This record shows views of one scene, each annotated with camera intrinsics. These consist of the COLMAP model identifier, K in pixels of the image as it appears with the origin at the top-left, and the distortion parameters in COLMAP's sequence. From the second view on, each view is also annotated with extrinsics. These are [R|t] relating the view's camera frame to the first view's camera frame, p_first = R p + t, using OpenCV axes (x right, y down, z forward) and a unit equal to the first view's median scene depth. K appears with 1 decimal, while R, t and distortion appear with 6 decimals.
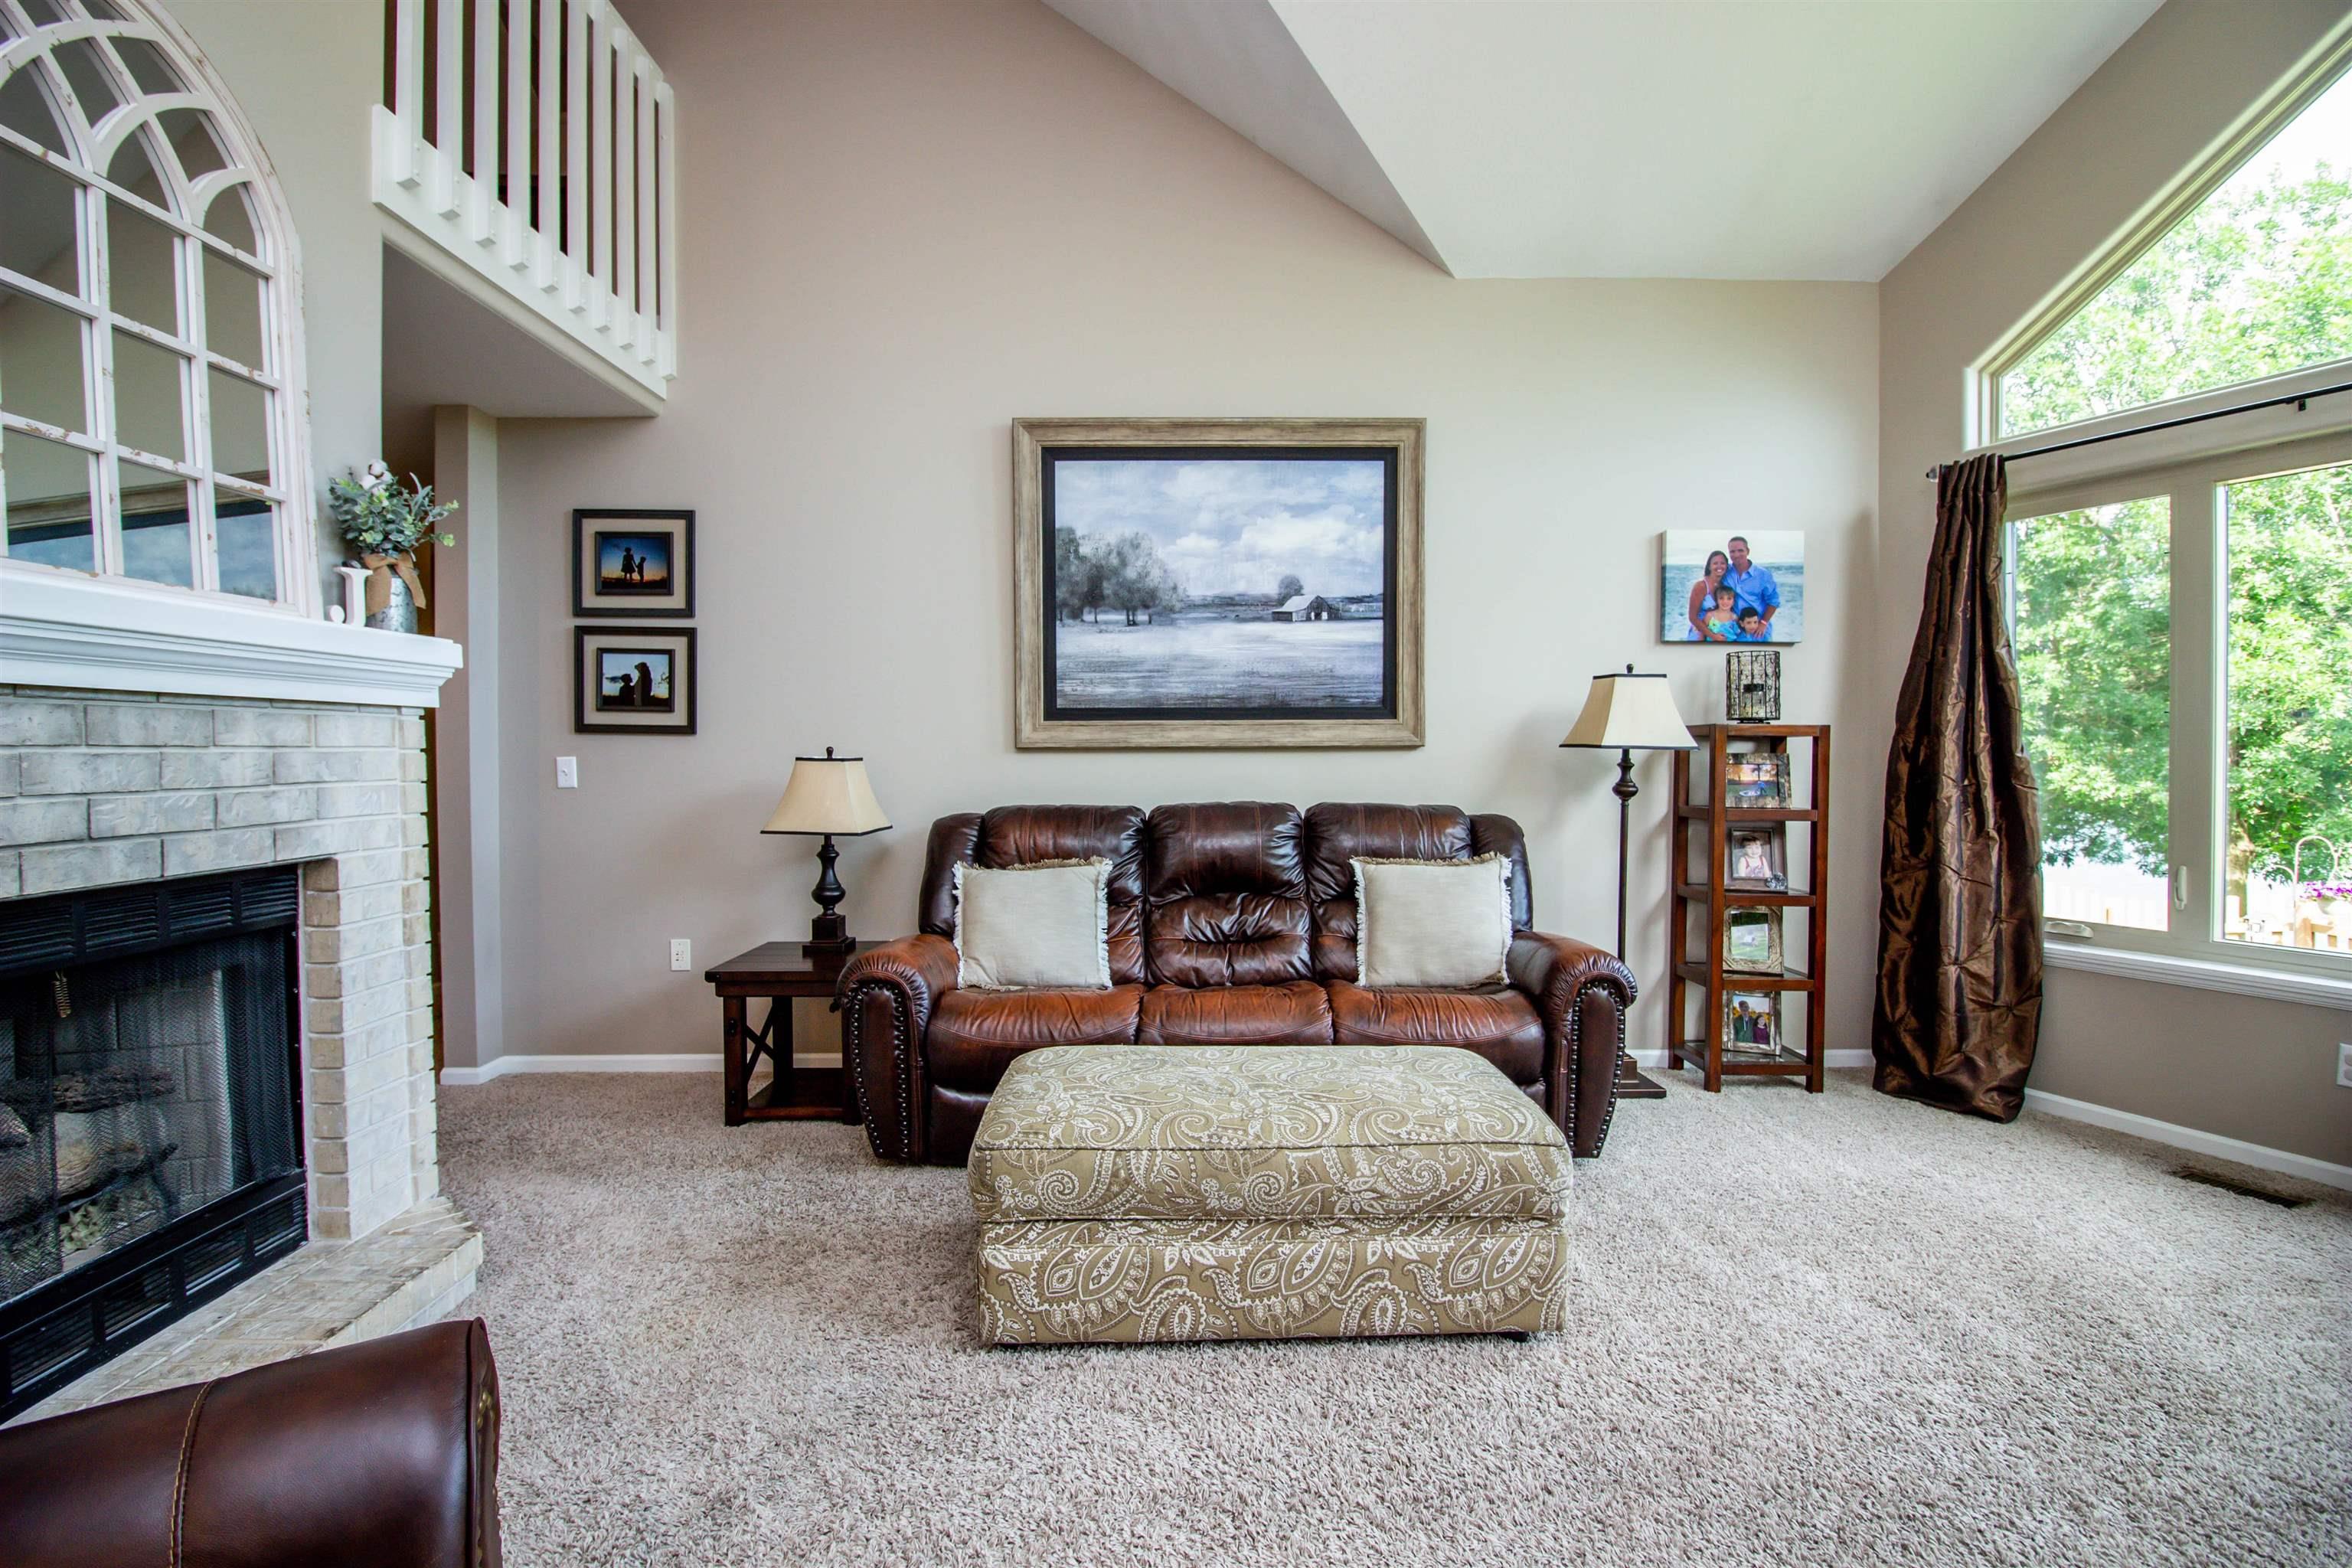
lens RADIAL K [[1089.1, 0, 1172.1], [0, 1089.1, 768.6], [0, 0, 1]] dist [0.001919, -0.011875]
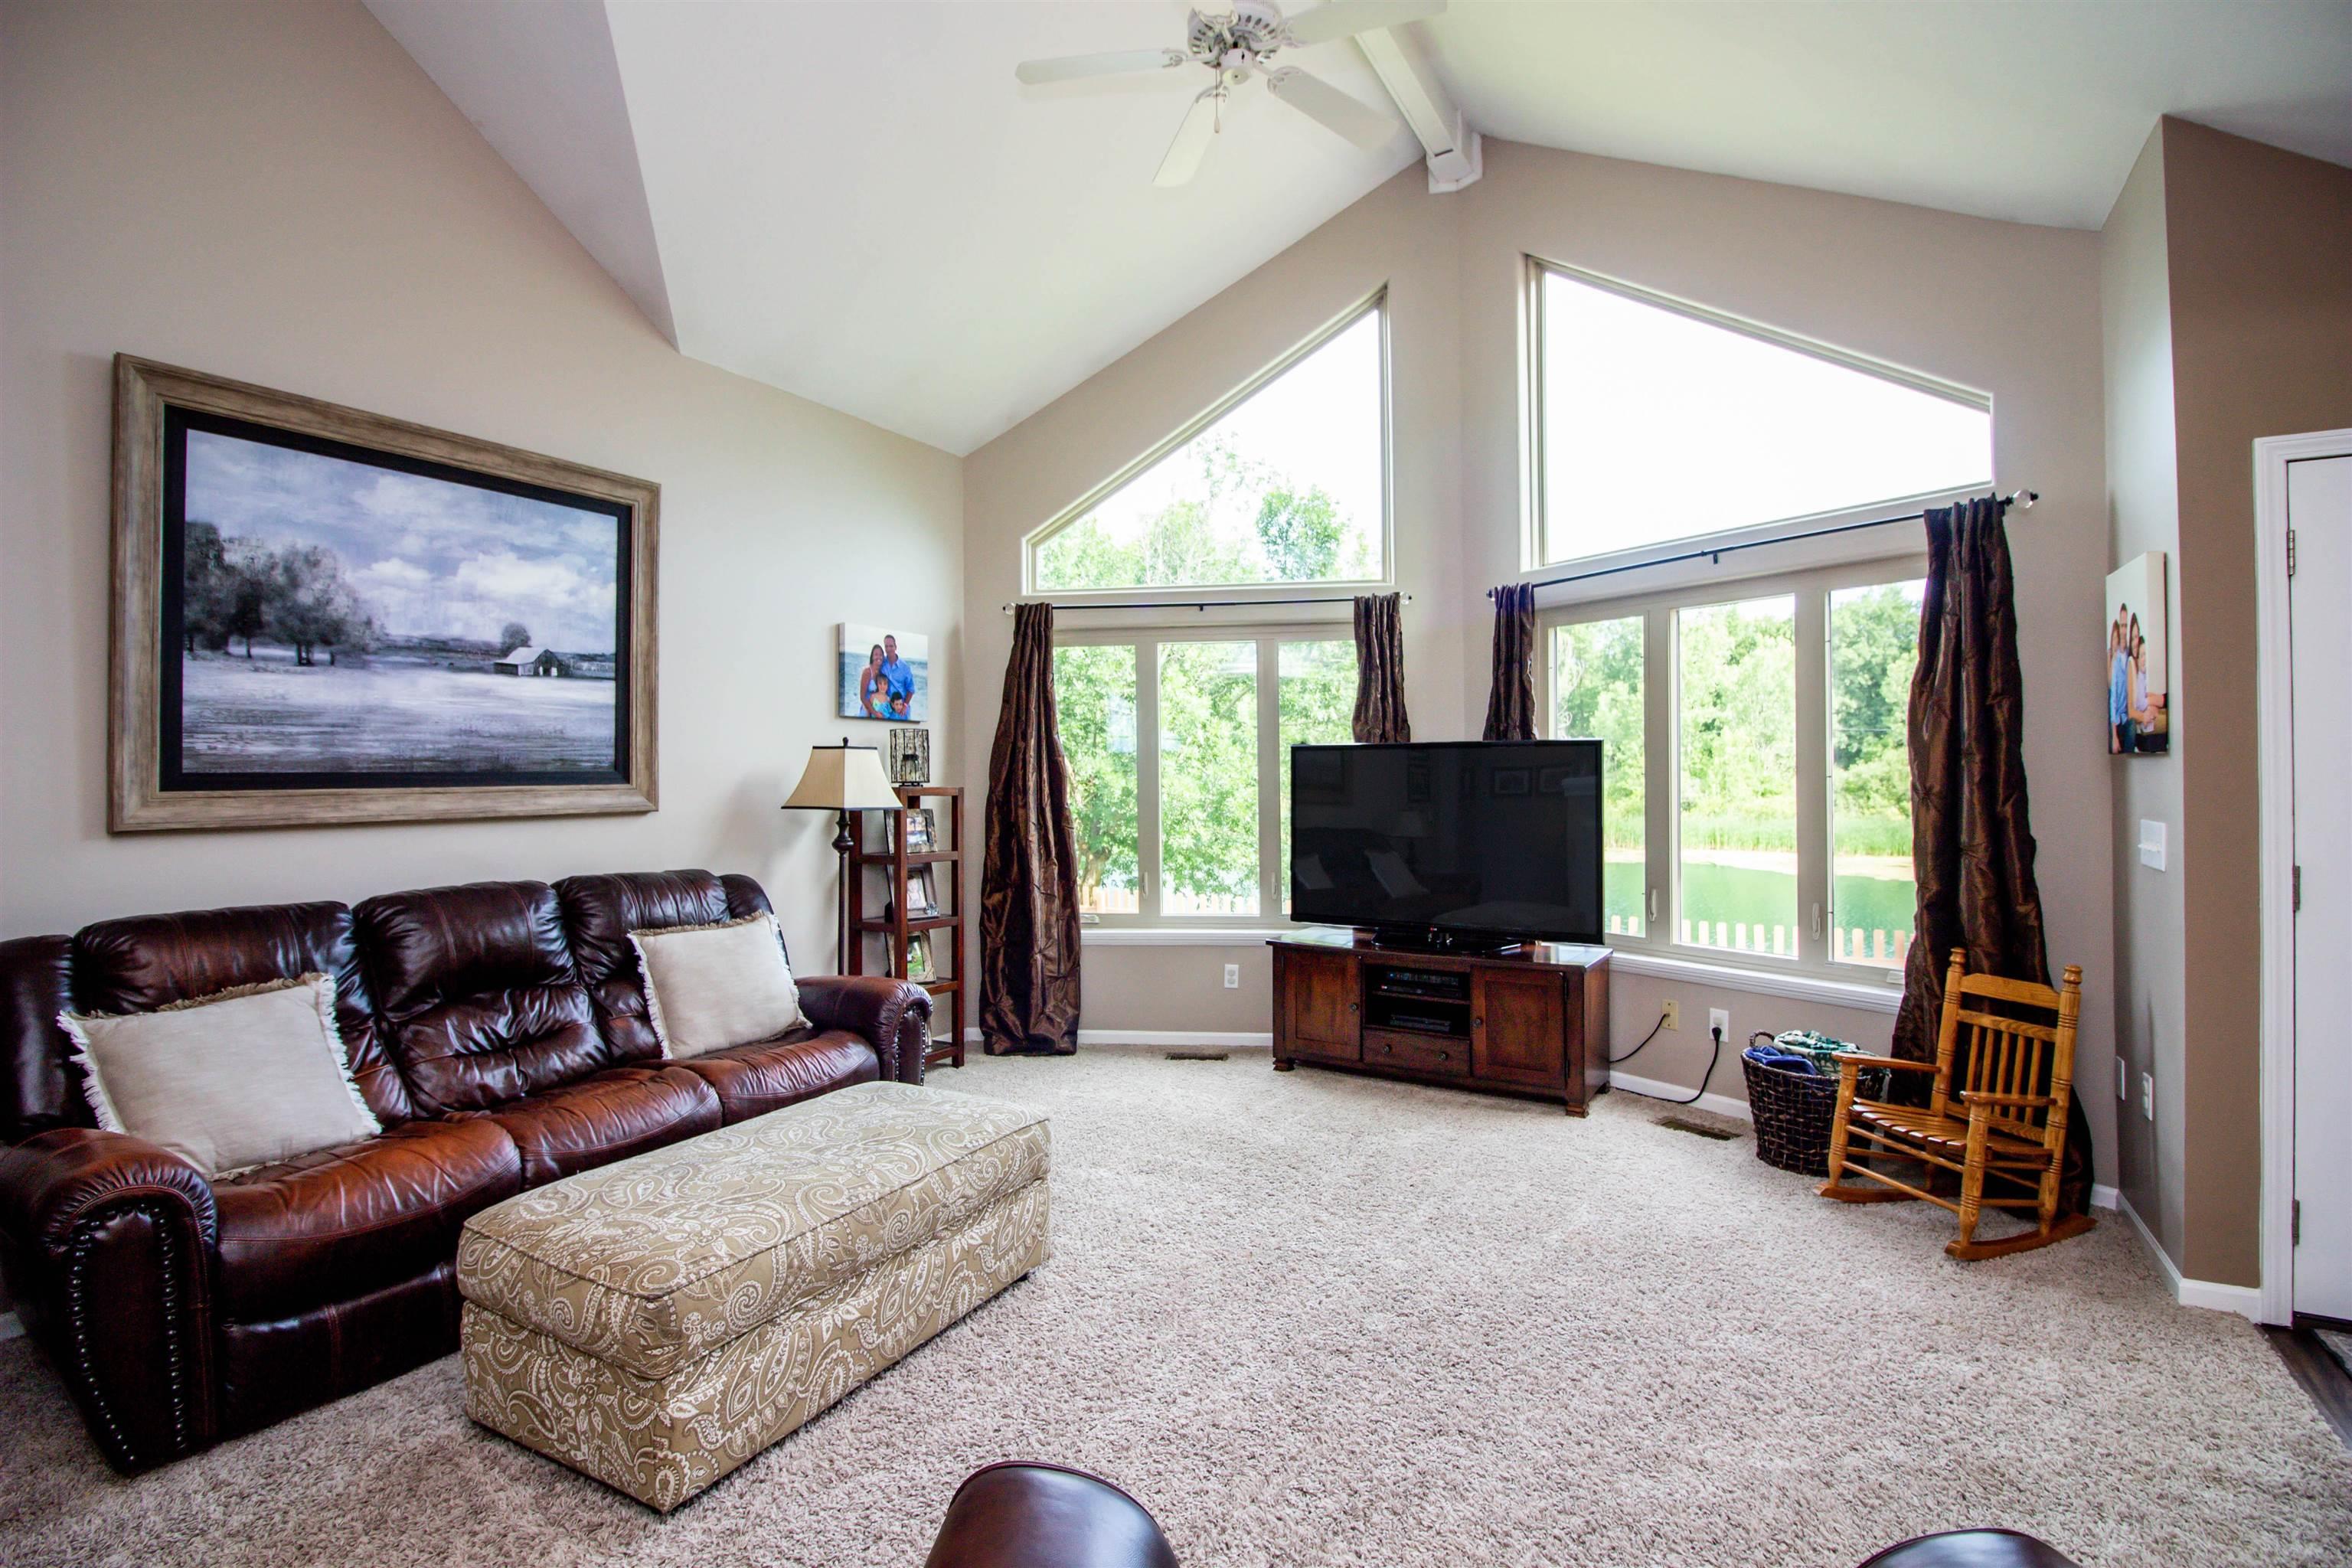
lens RADIAL K [[1099.2, 0, 1175.7], [0, 1099.2, 763.5], [0, 0, 1]] dist [-0.001776, -0.012896]
pose [[0.508022, 0.005961, 0.861323, -0.393490], [0.022935, 0.999528, -0.020445, -0.033013], [-0.861039, 0.030141, 0.507645, 0.086080]]
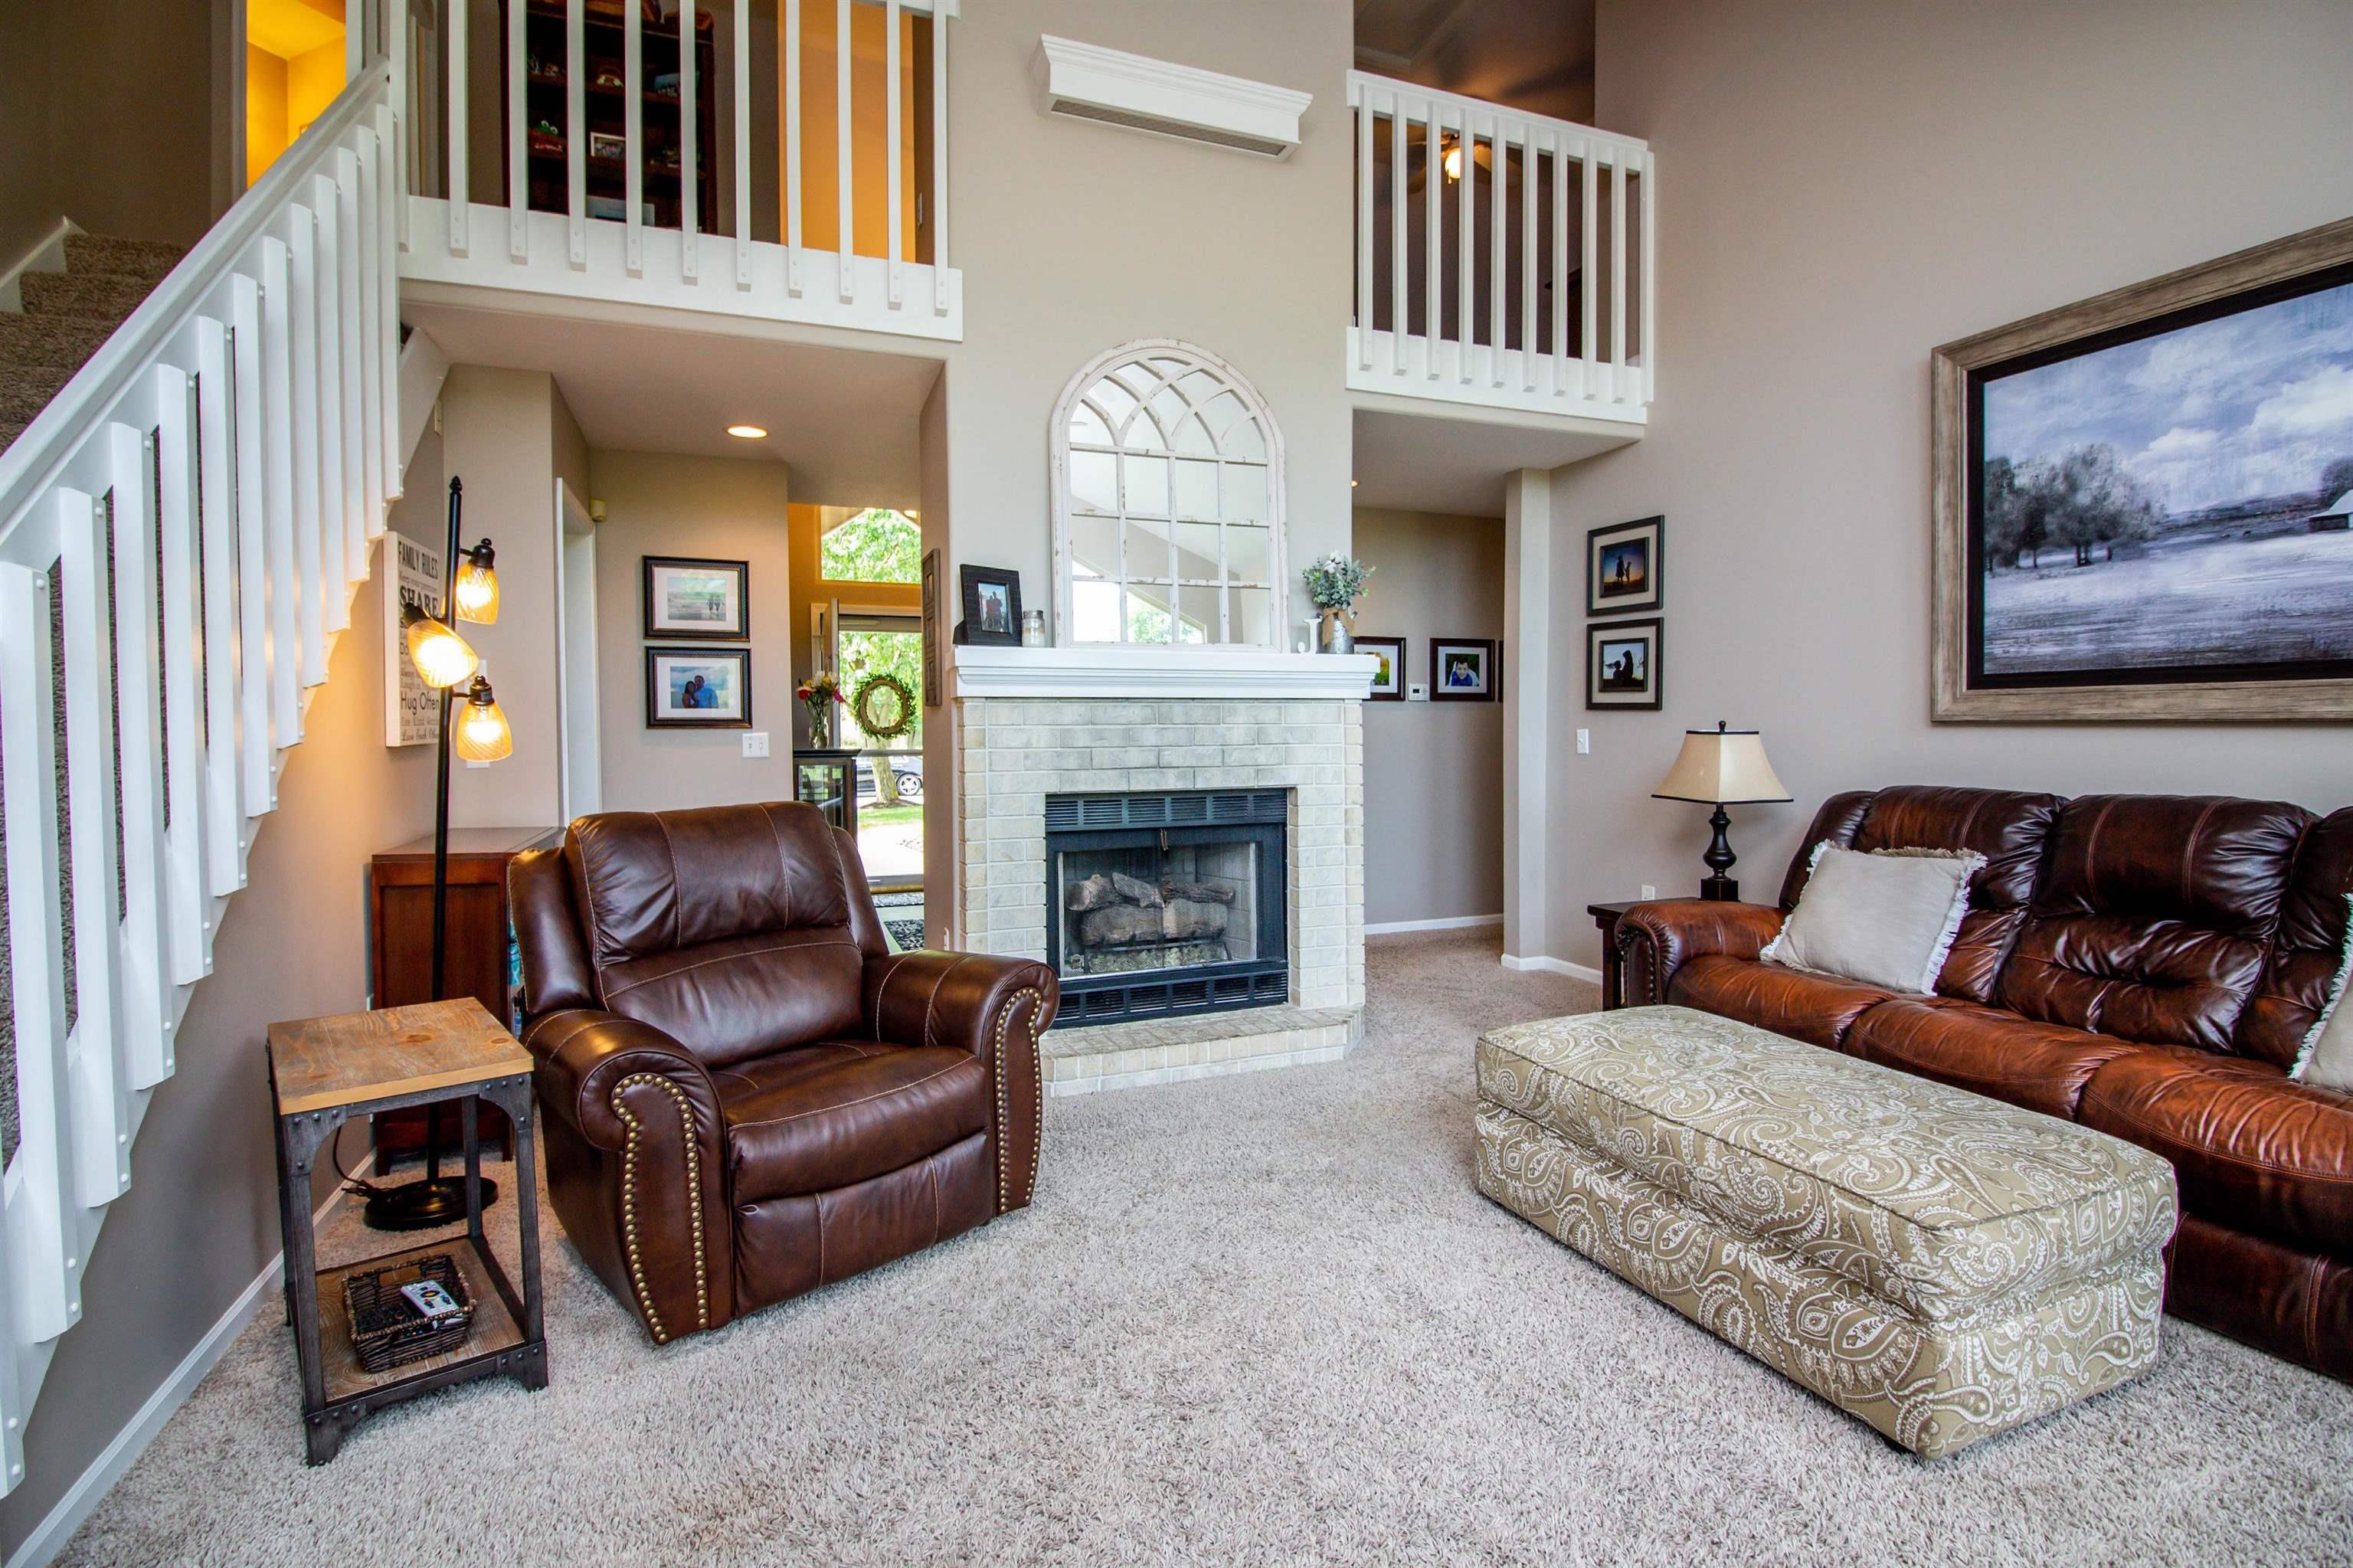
lens RADIAL K [[1099.7, 0, 1176.2], [0, 1099.7, 763.5], [0, 0, 1]] dist [-0.001776, -0.012896]
pose [[0.356054, 0.033356, -0.933870, 0.476806], [-0.012594, 0.999443, 0.030896, -0.004637], [0.934381, 0.000761, 0.356275, 0.110185]]
